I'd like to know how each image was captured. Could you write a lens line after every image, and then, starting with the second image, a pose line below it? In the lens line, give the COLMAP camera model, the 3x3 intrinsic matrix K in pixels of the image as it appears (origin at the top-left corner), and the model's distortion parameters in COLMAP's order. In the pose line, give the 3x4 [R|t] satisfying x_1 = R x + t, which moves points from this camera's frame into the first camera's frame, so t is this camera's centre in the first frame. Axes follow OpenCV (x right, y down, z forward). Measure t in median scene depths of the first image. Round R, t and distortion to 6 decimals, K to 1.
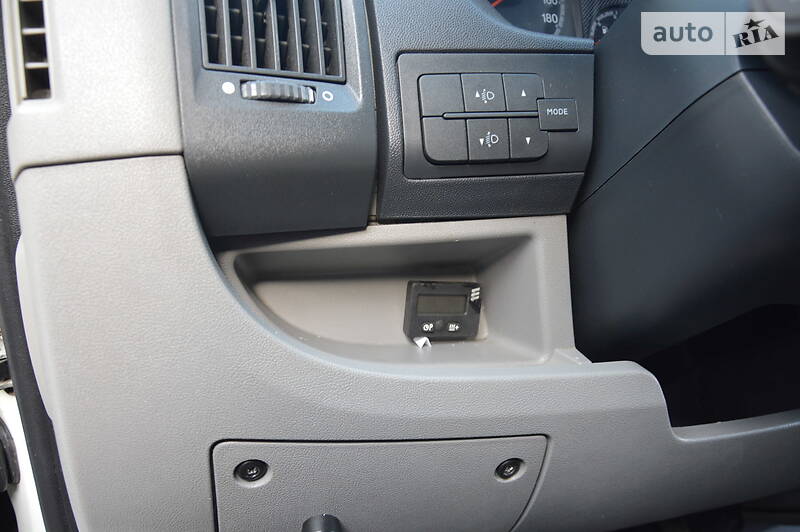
lens RADIAL K [[623.3, 0, 400.0], [0, 623.3, 266.0], [0, 0, 1]] dist [-0.065525, 0.108522]
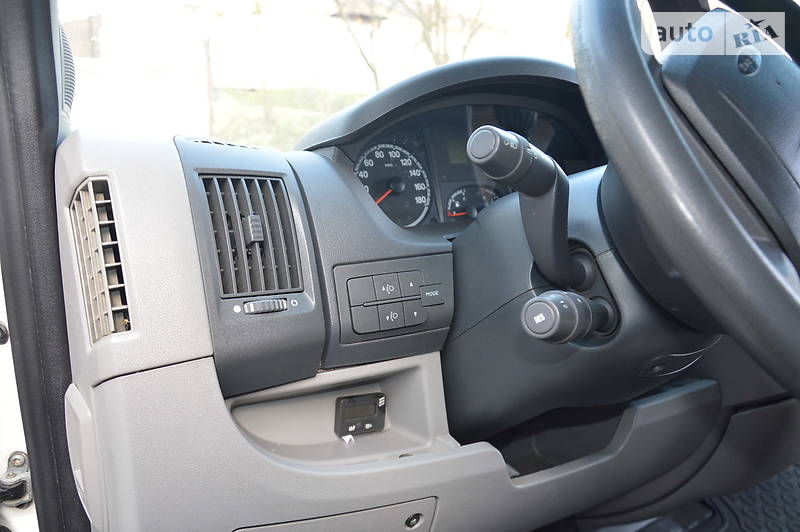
lens RADIAL K [[662.2, 0, 400.0], [0, 662.2, 266.0], [0, 0, 1]] dist [-0.007258, -0.008471]
pose [[0.974542, -0.044280, 0.219790, -0.197107], [0.049989, 0.998540, -0.020478, -0.284279], [-0.218562, 0.030944, 0.975332, -0.644829]]
